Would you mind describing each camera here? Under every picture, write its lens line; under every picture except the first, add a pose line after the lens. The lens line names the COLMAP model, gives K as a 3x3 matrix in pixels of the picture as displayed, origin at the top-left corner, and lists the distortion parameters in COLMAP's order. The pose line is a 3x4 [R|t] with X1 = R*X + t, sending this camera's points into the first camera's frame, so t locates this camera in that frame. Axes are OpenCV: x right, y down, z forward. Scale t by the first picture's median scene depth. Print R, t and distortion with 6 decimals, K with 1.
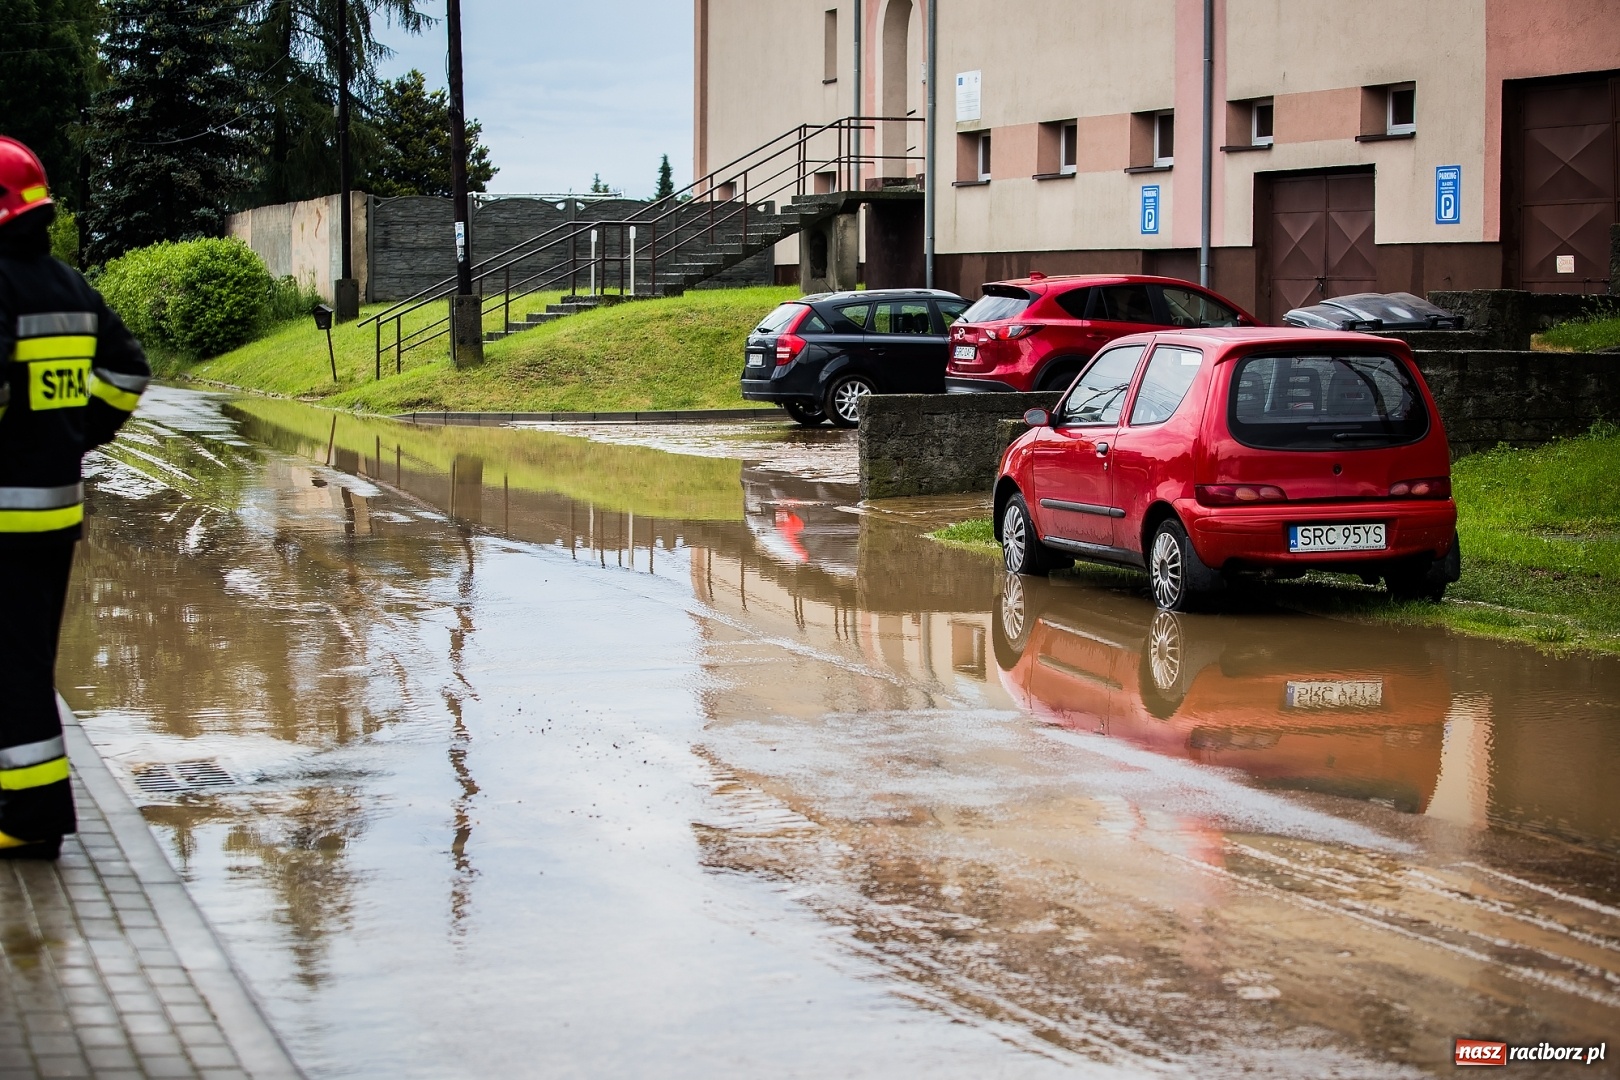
lens RADIAL K [[3047.9, 0, 810.0], [0, 3047.9, 540.0], [0, 0, 1]] dist [-0.263315, -0.075465]
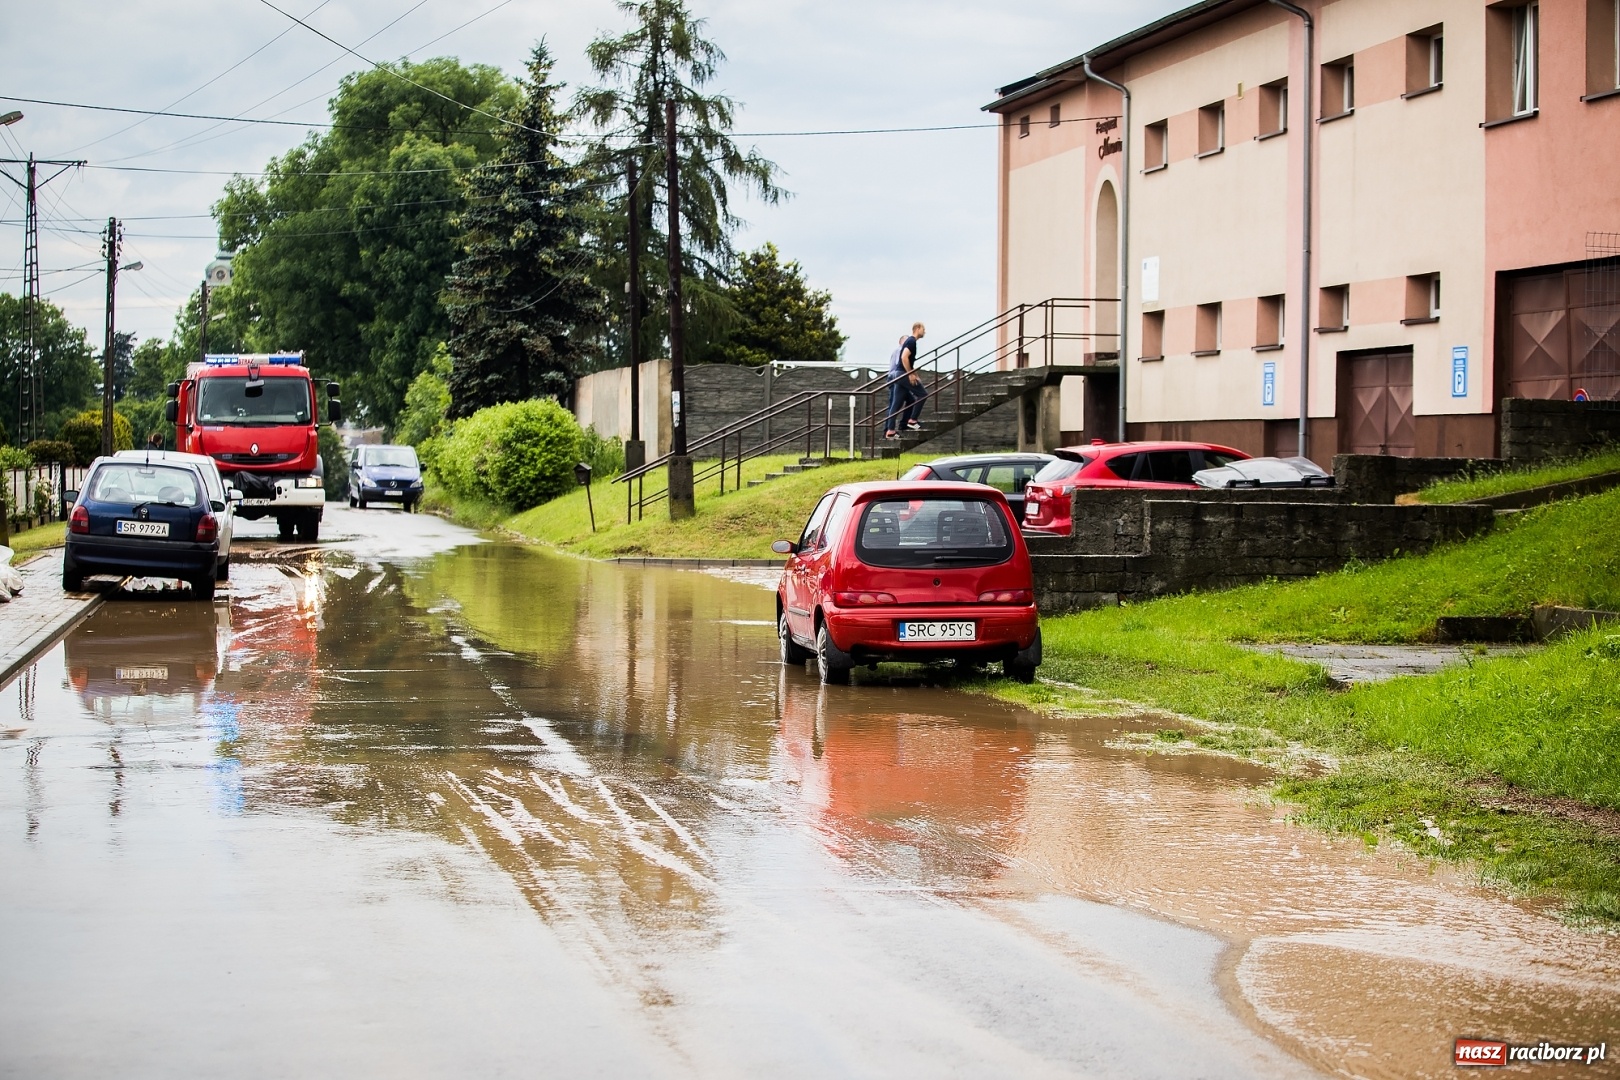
lens RADIAL K [[3047.9, 0, 810.0], [0, 3047.9, 540.0], [0, 0, 1]] dist [-0.263315, -0.075465]
pose [[0.989964, 0.010514, -0.140929, 0.086982], [-0.018083, 0.998455, -0.052533, 0.008791], [0.140159, 0.054554, 0.988625, -0.107174]]
